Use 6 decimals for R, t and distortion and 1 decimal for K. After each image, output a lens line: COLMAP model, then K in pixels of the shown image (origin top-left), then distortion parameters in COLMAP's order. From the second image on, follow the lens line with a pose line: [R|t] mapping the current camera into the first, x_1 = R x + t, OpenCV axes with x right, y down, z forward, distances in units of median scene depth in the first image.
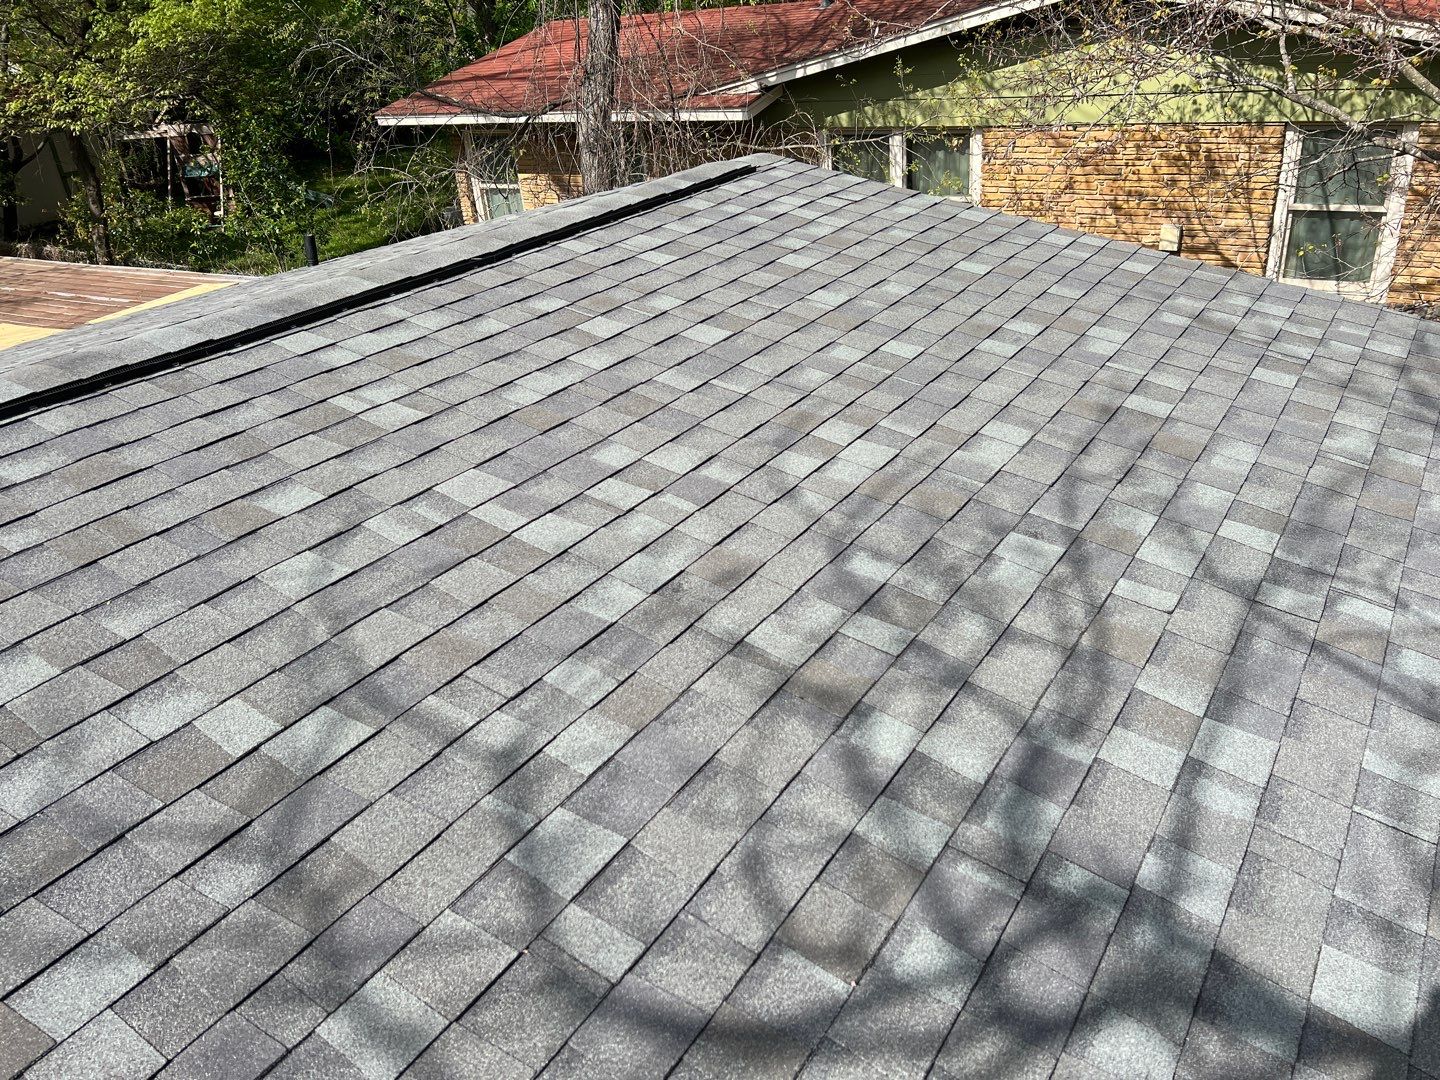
lens RADIAL K [[1097.7, 0, 713.1], [0, 1097.7, 544.9], [0, 0, 1]] dist [0.077230, -0.092971]
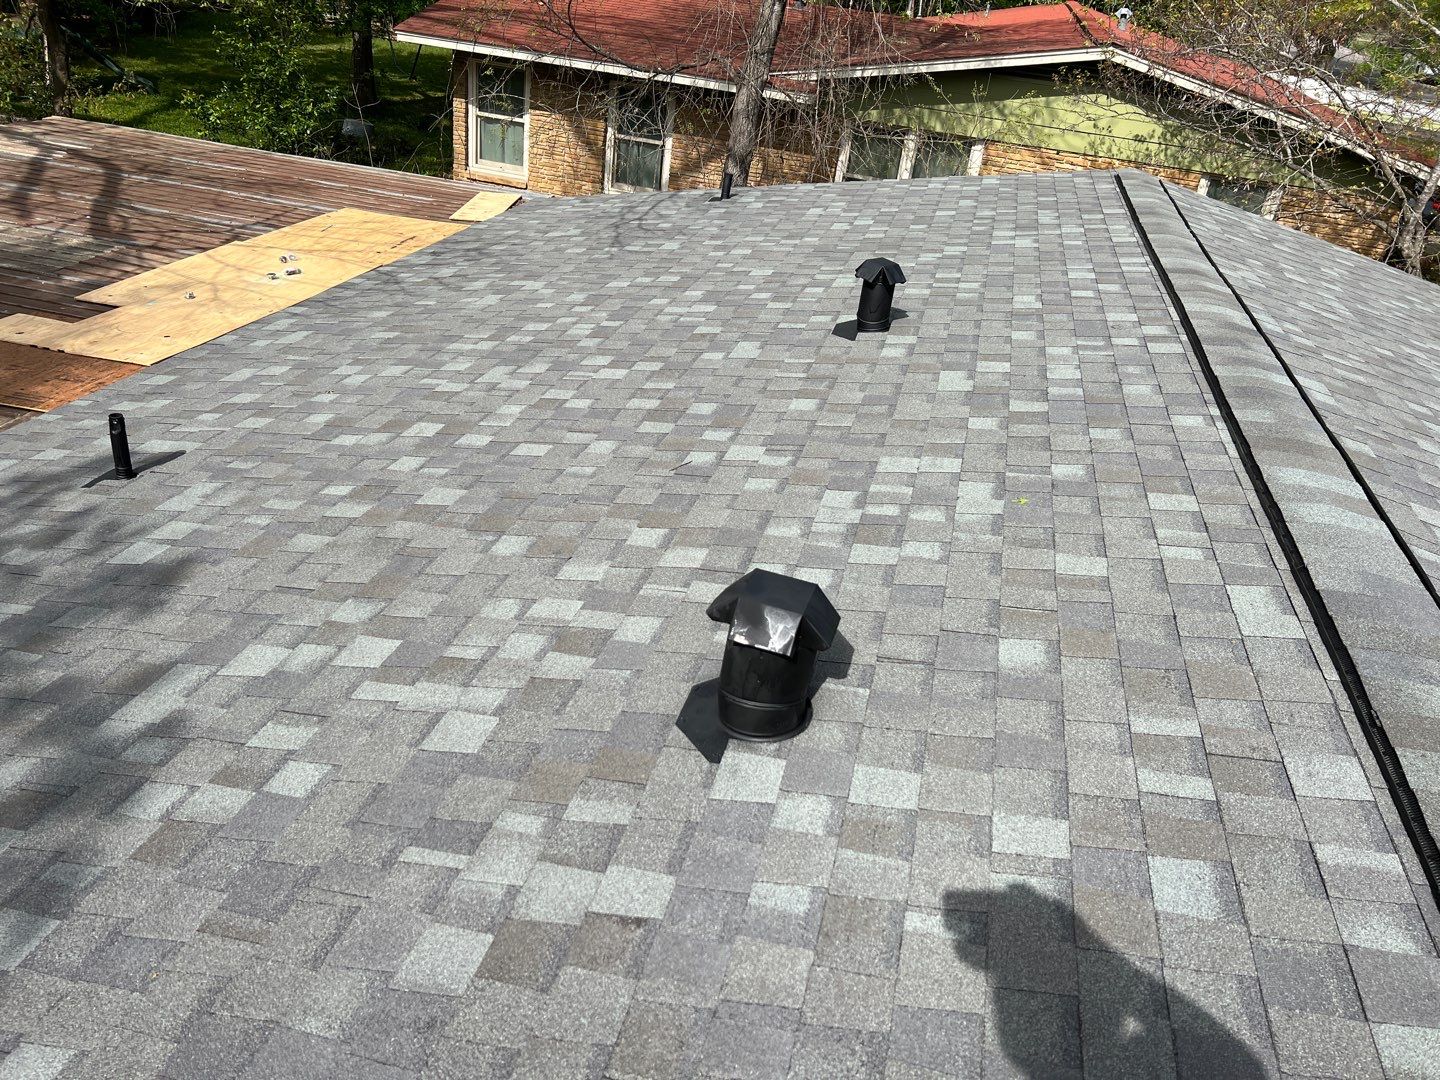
lens RADIAL K [[1097.7, 0, 713.1], [0, 1097.7, 544.9], [0, 0, 1]] dist [0.077230, -0.092971]
pose [[0.929989, 0.009183, 0.367474, -2.082988], [-0.024888, 0.998967, 0.038023, 0.253841], [-0.366745, -0.044506, 0.929256, -0.536939]]
